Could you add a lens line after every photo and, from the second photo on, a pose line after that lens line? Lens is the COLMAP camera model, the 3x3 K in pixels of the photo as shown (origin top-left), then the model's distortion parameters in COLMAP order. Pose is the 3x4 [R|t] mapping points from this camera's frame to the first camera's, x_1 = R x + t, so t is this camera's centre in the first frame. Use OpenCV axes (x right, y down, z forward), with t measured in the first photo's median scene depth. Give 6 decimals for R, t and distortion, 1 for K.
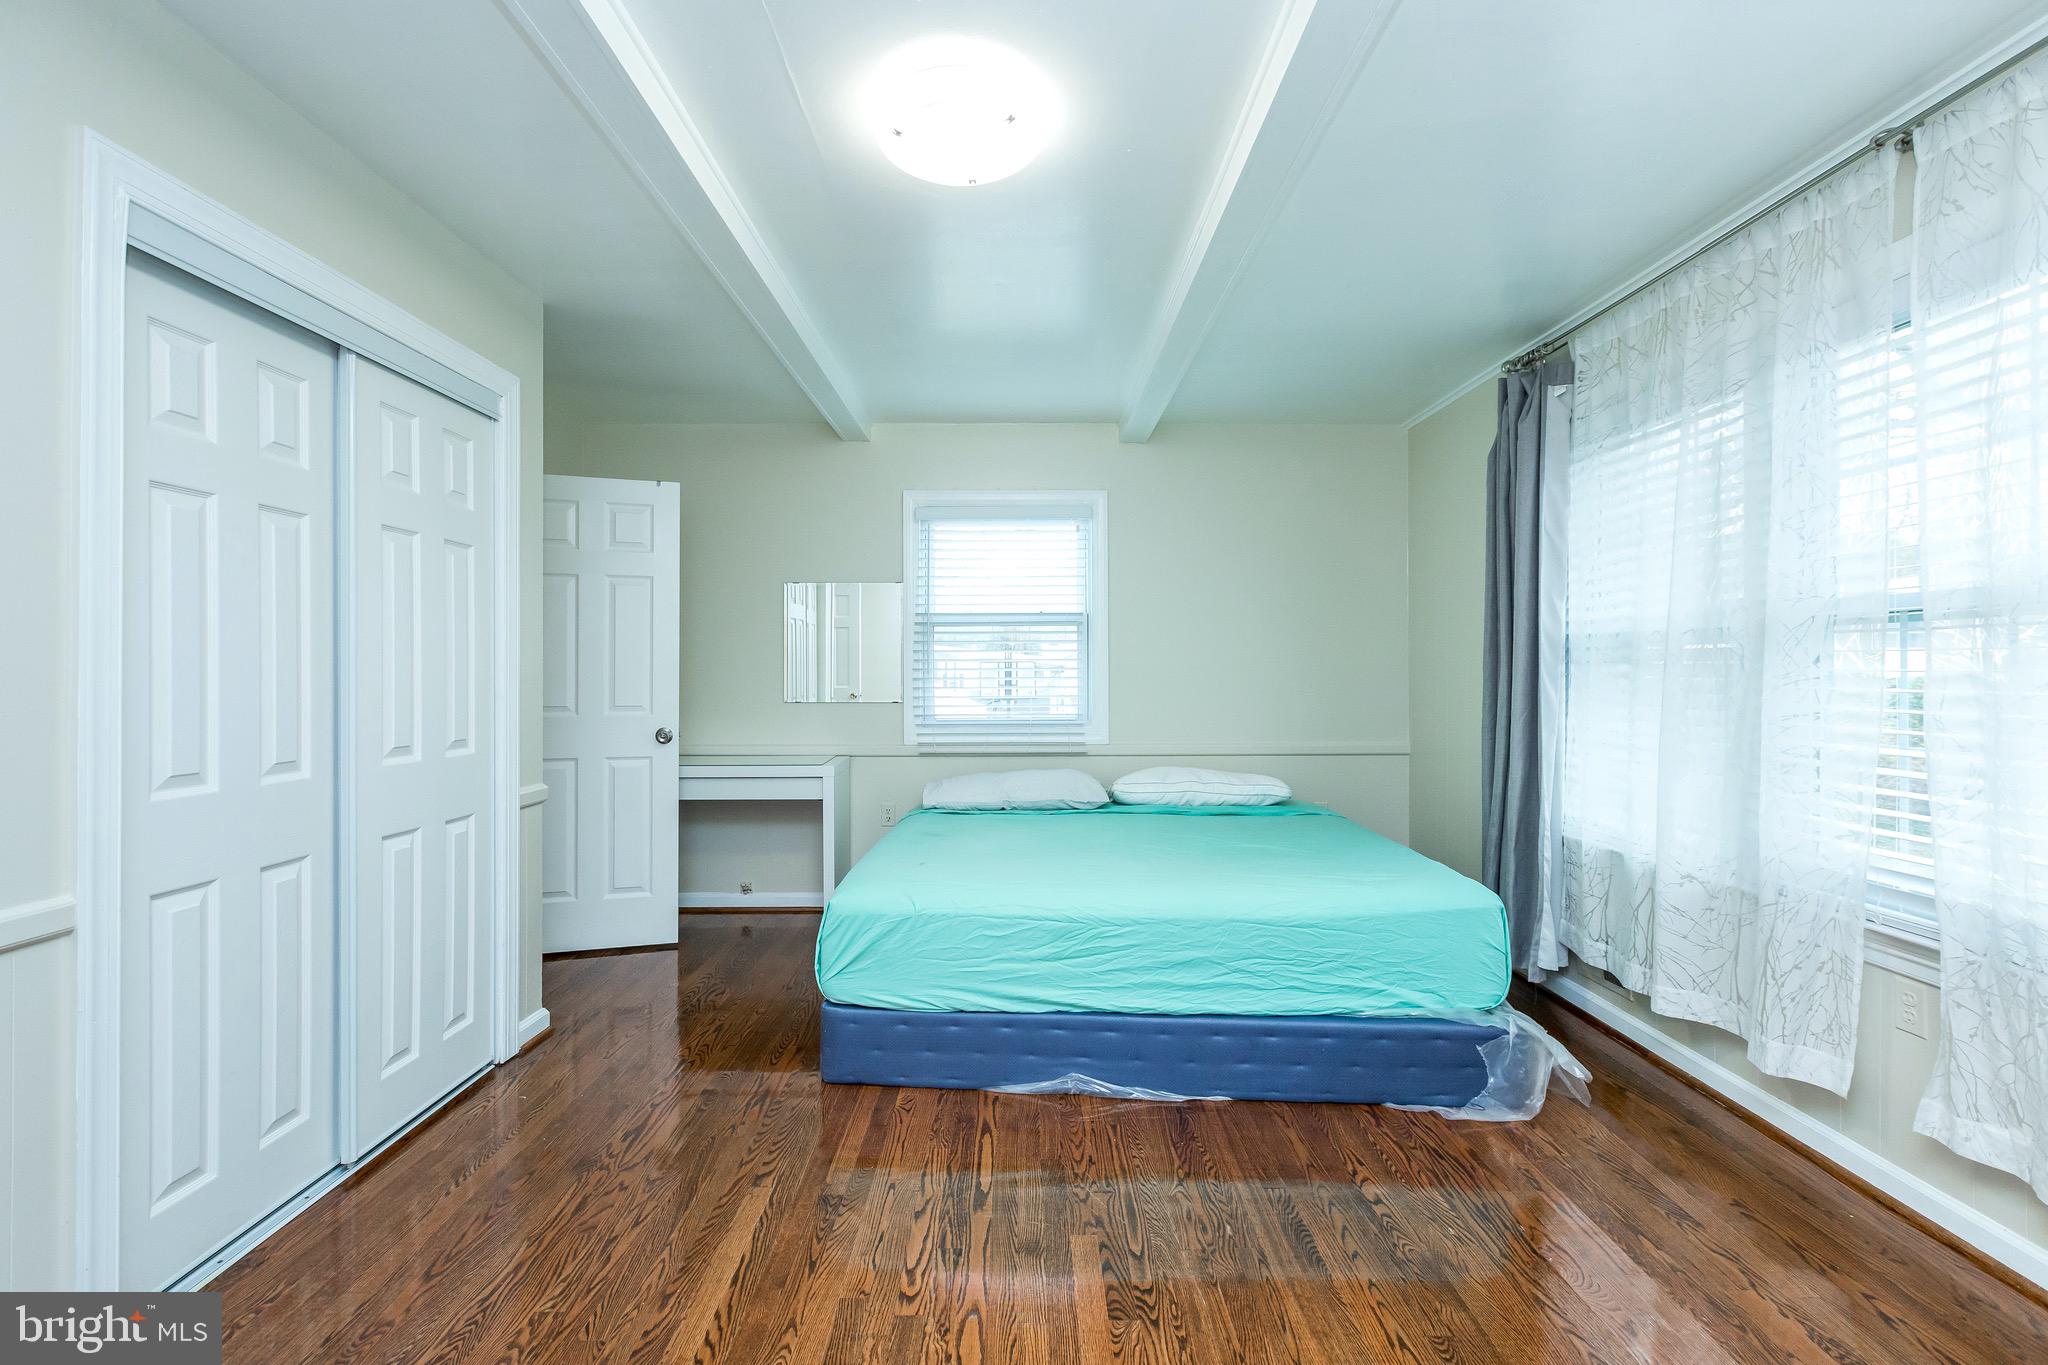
lens RADIAL K [[907.2, 0, 1013.7], [0, 907.2, 678.3], [0, 0, 1]] dist [0.004816, -0.000877]
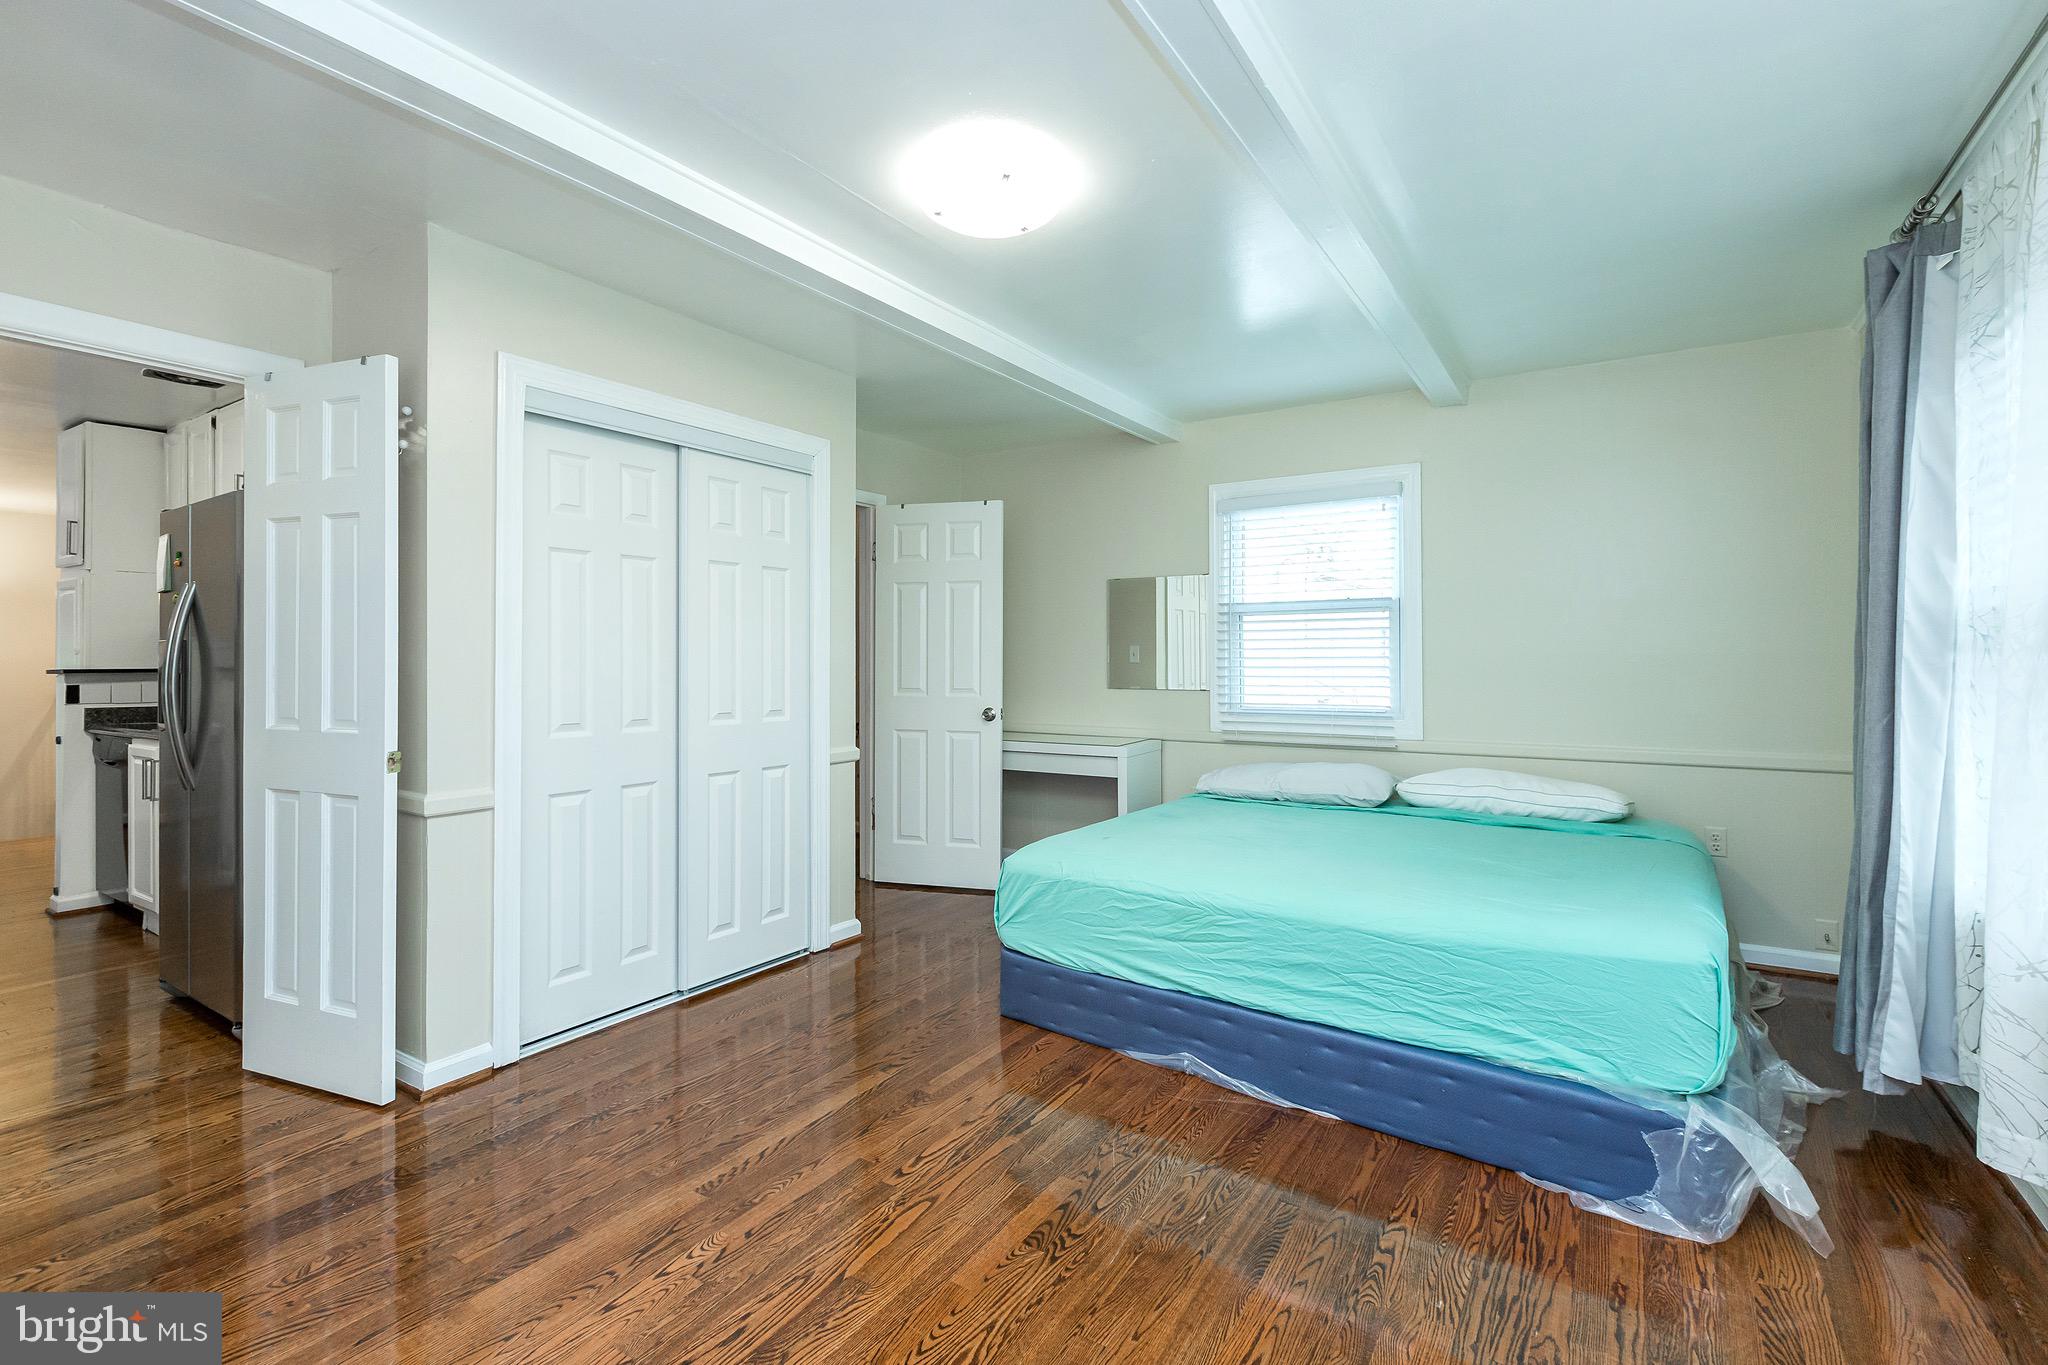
lens RADIAL K [[907.2, 0, 1040.3], [0, 907.2, 663.2], [0, 0, 1]] dist [0.004816, -0.000877]
pose [[0.846222, 0.001899, -0.532828, 0.462943], [-0.003704, 0.999990, -0.002319, -0.002164], [0.532818, 0.003936, 0.846221, 0.042074]]
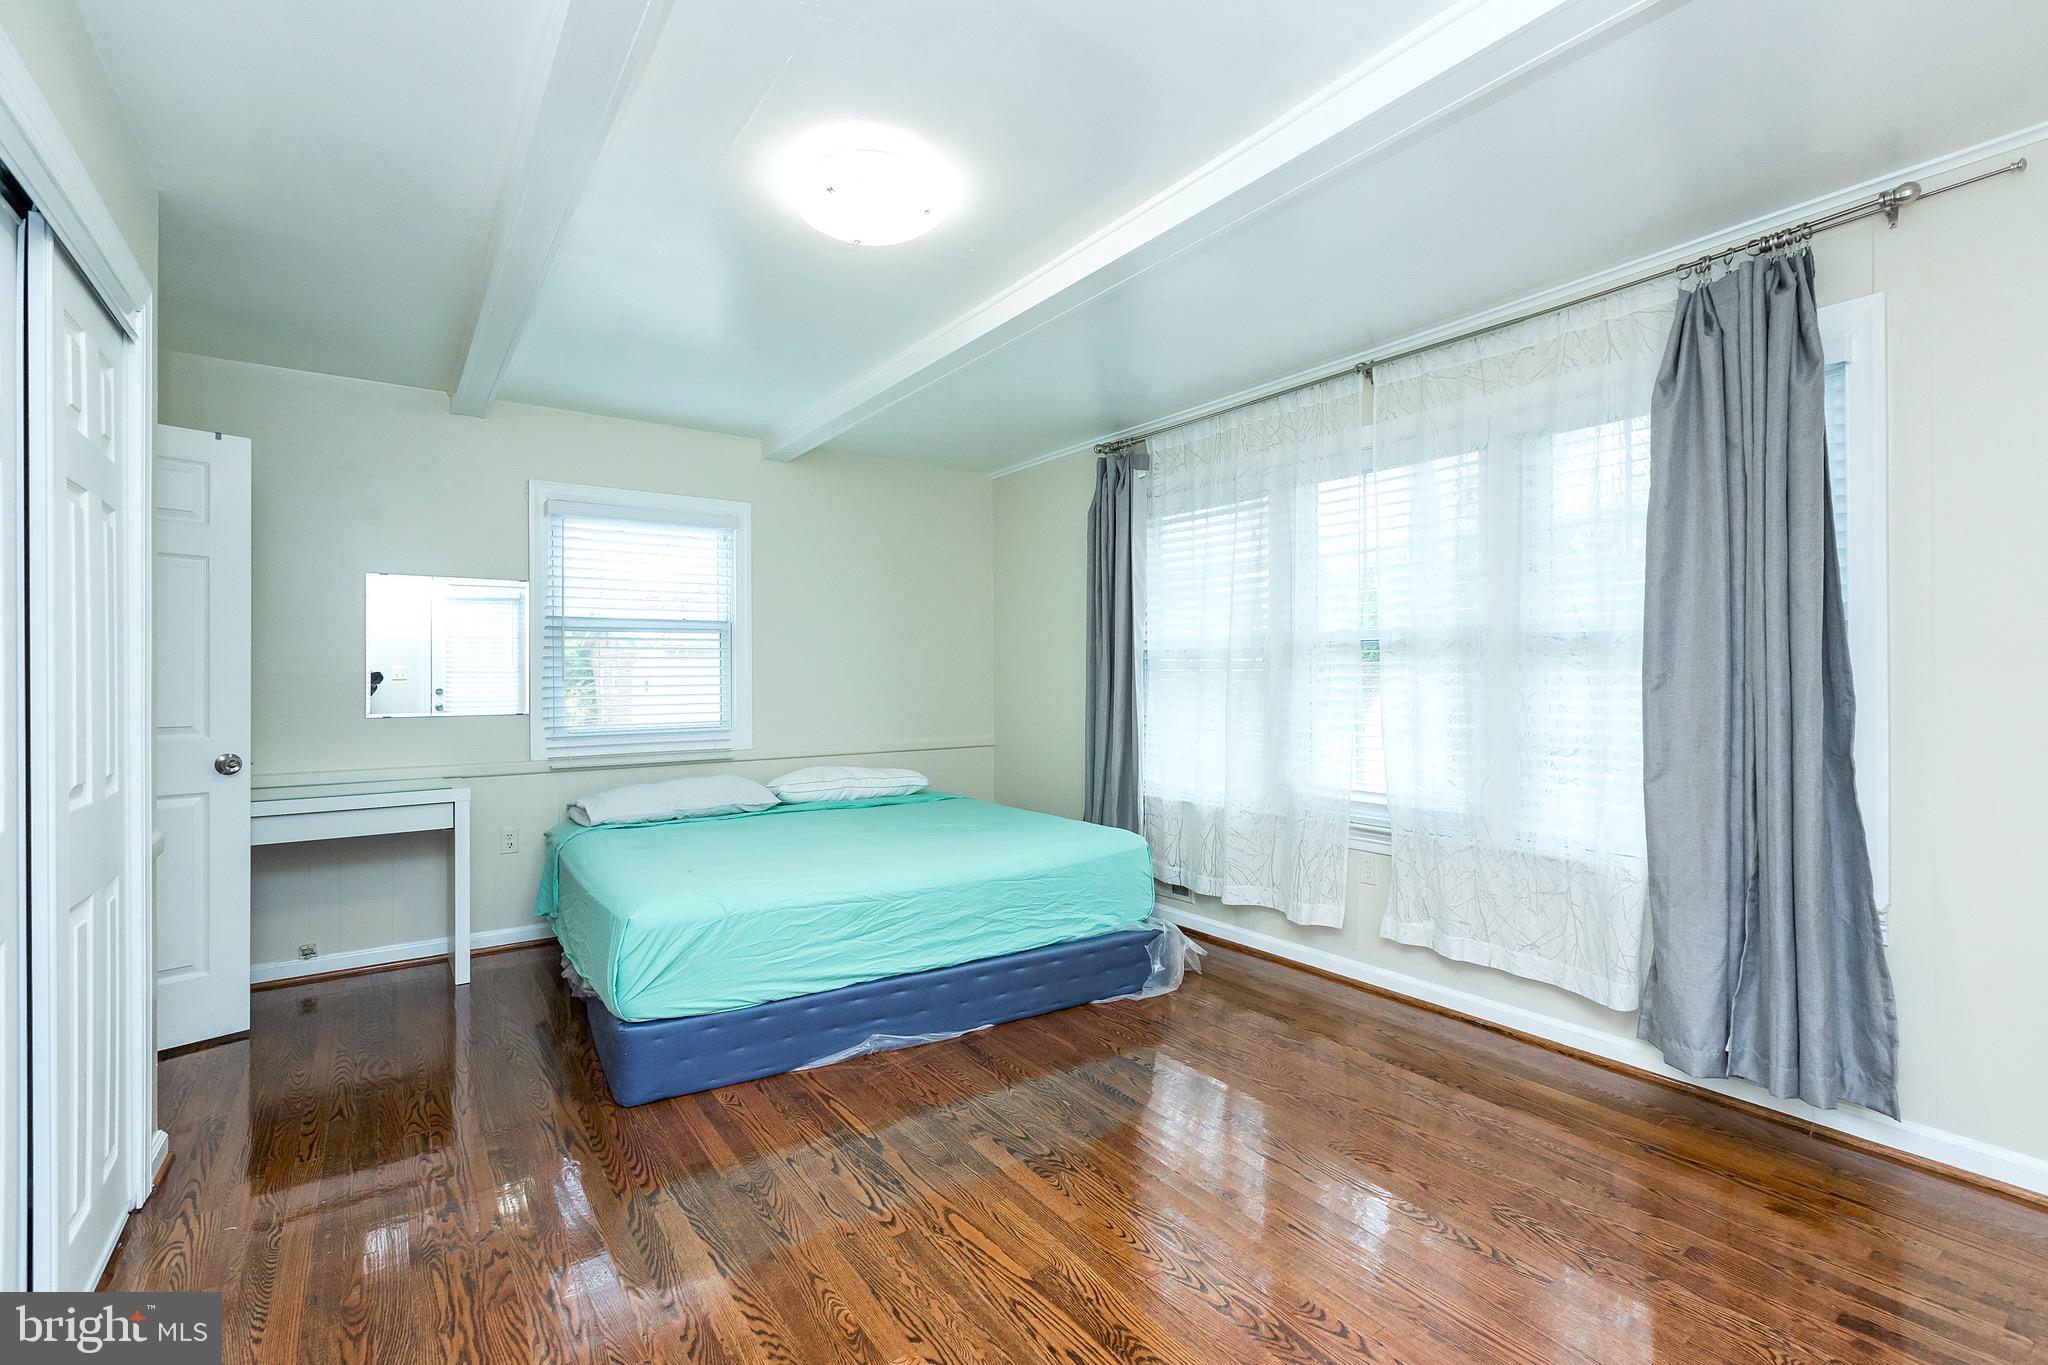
lens RADIAL K [[907.2, 0, 1008.5], [0, 907.2, 684.0], [0, 0, 1]] dist [0.004816, -0.000877]
pose [[0.820014, -0.007918, 0.572289, -0.430885], [0.009155, 0.999958, 0.000717, 0.000728], [-0.572270, 0.004652, 0.820052, -0.020898]]
